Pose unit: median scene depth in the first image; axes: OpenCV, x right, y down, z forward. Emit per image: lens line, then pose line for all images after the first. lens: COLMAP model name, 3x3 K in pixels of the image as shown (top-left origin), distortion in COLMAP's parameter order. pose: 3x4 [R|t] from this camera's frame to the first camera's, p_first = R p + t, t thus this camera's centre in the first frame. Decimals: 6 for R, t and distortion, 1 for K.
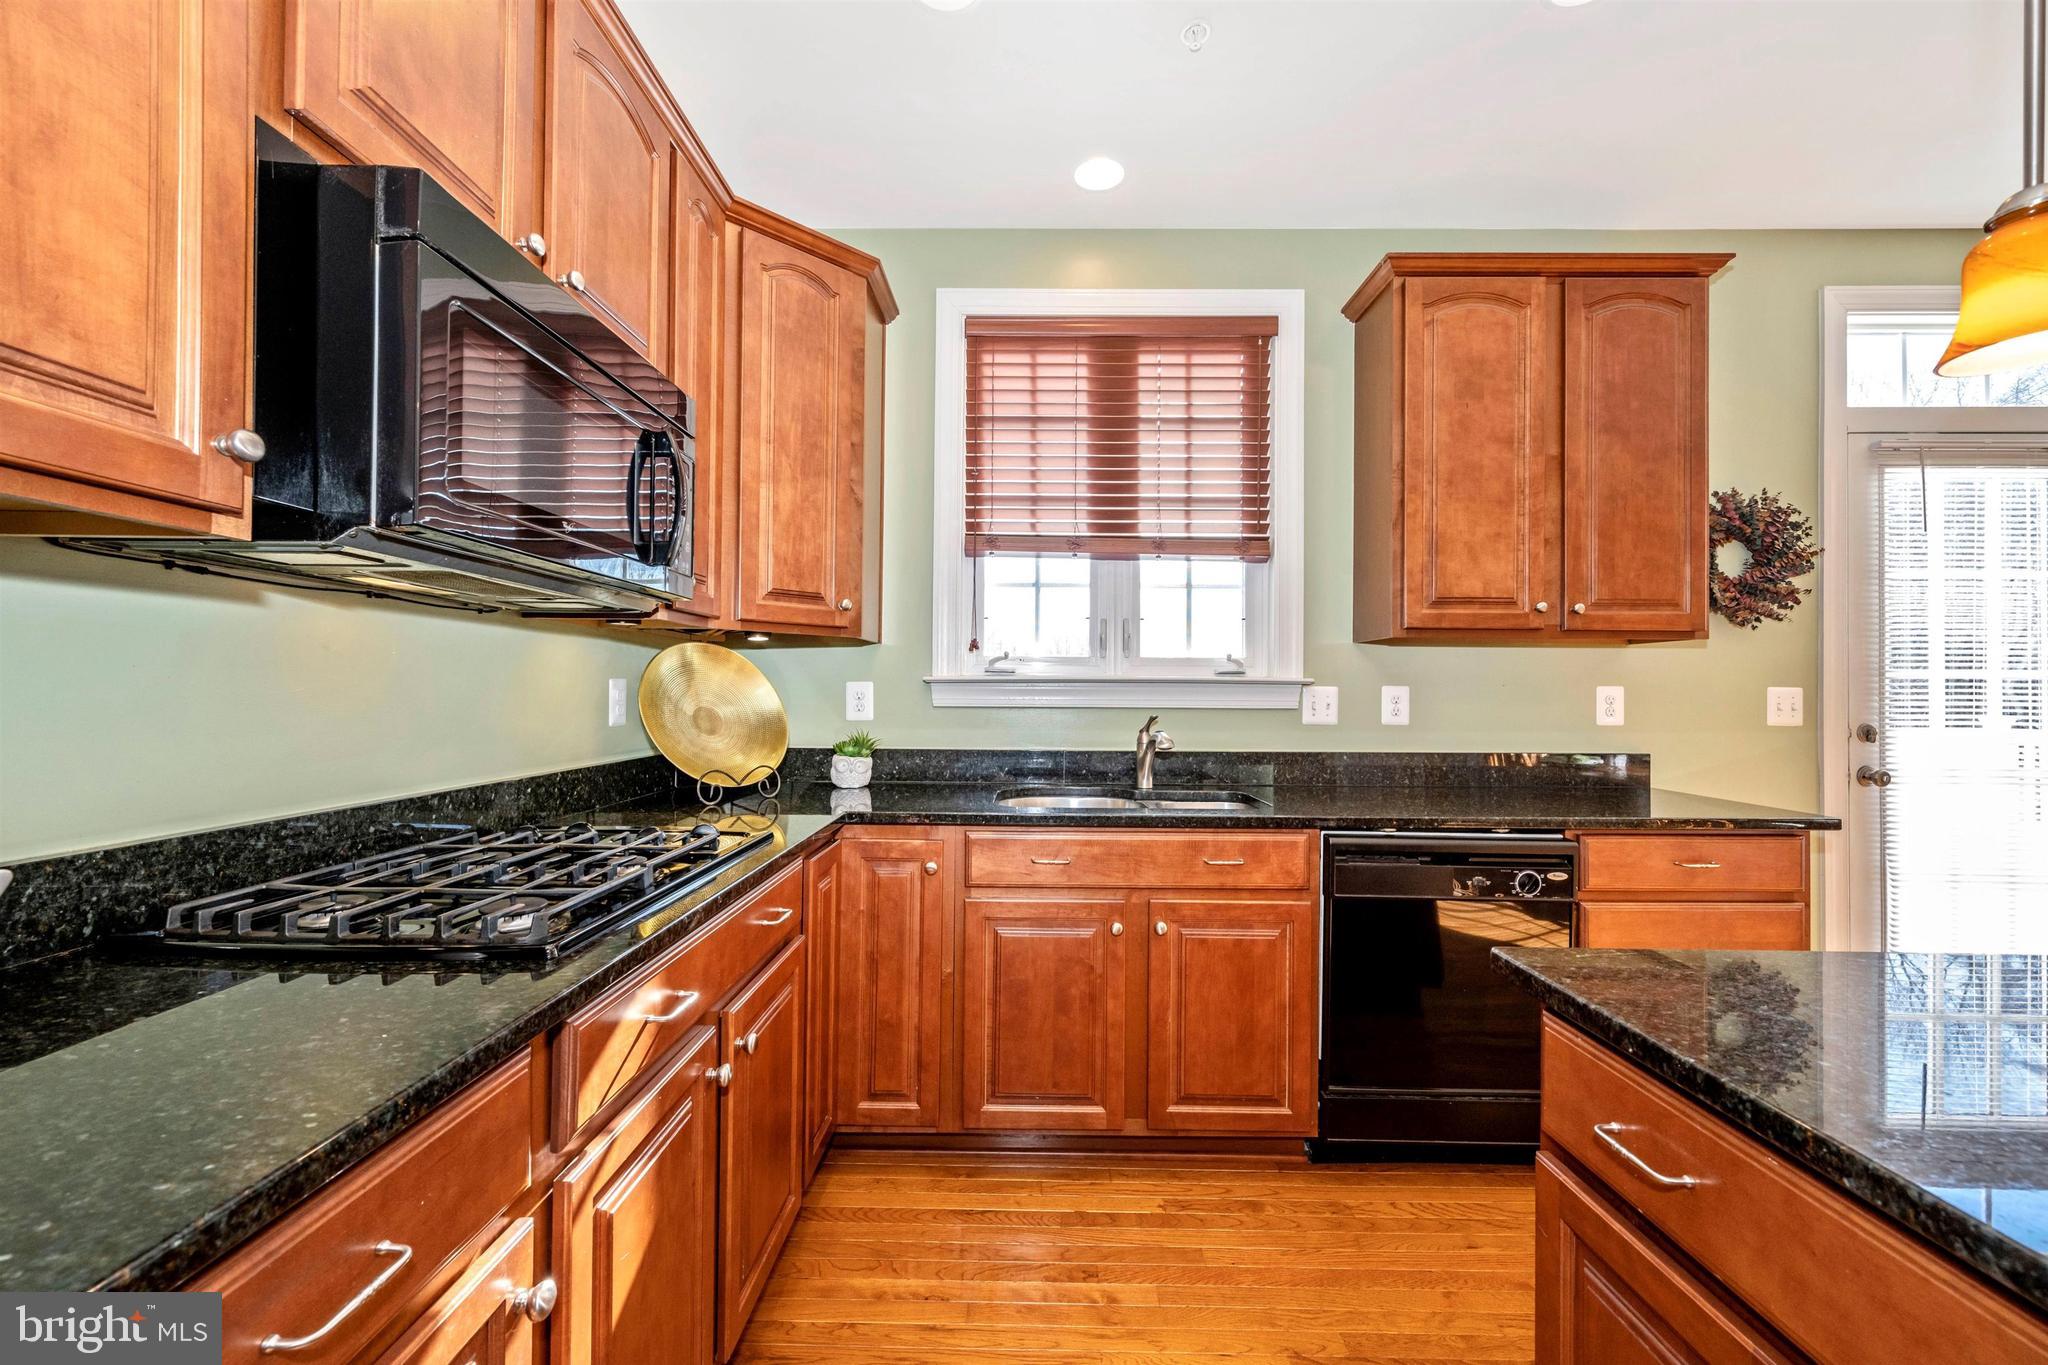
lens RADIAL K [[826.3, 0, 1025.7], [0, 826.3, 676.7], [0, 0, 1]] dist [-0.002518, -0.000736]
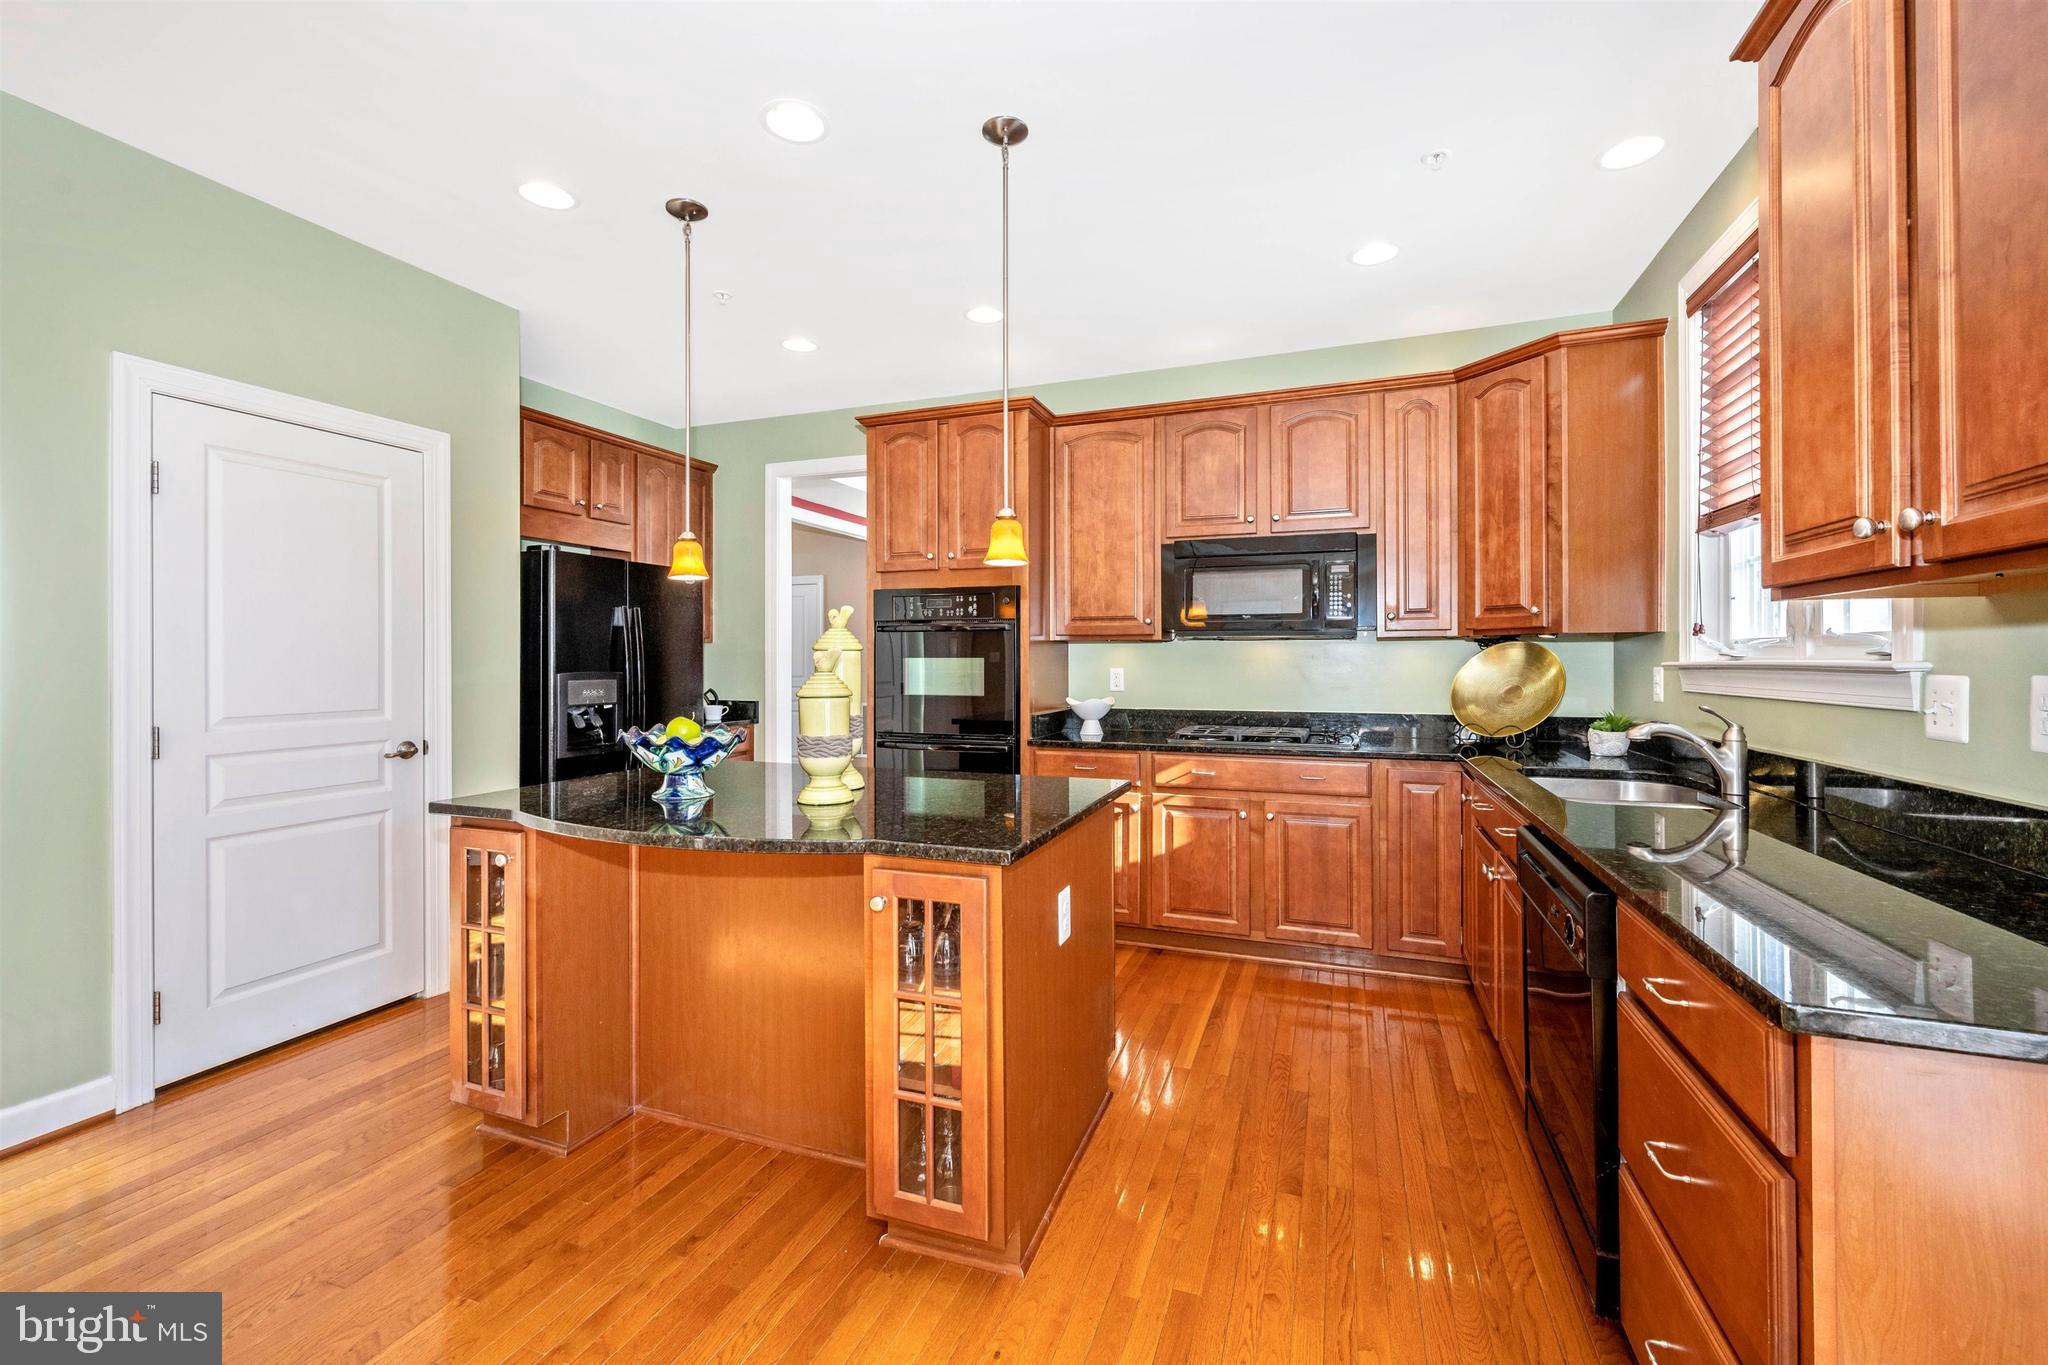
lens RADIAL K [[826.3, 0, 1058.1], [0, 826.3, 667.6], [0, 0, 1]] dist [-0.002518, -0.000736]
pose [[-0.305145, 0.001085, -0.952305, 1.144636], [0.013252, 0.999907, -0.003107, -0.000554], [0.952214, -0.013569, -0.305131, 0.597070]]
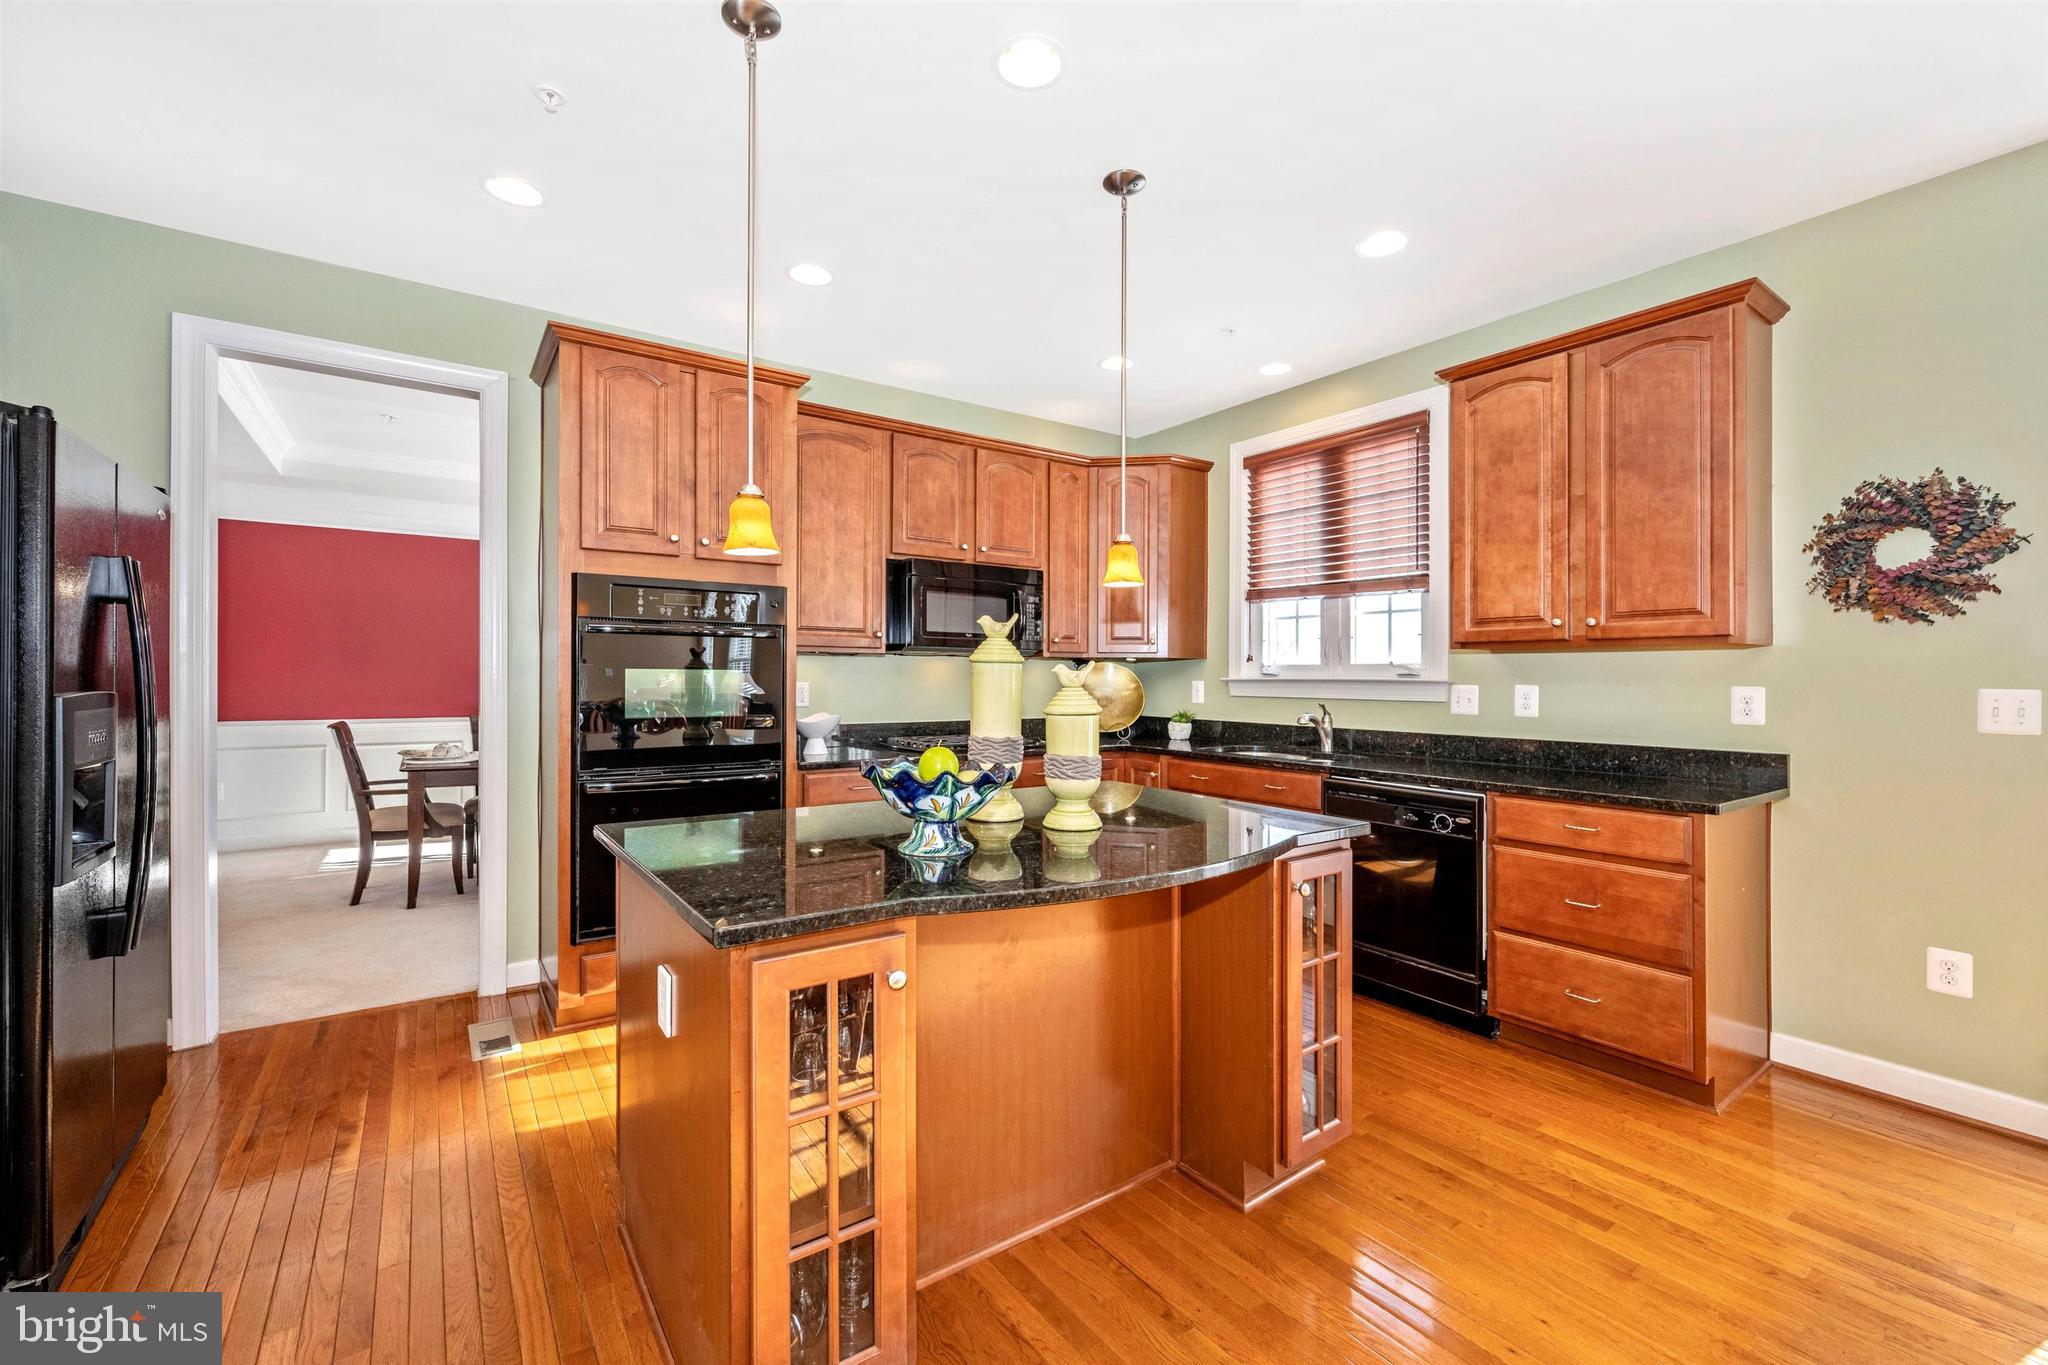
lens RADIAL K [[826.3, 0, 1025.8], [0, 826.3, 677.8], [0, 0, 1]] dist [-0.002518, -0.000736]
pose [[0.597435, -0.001605, -0.801916, 1.020457], [0.010539, 0.999927, 0.005850, -0.014885], [0.801848, -0.011947, 0.597408, -0.342628]]
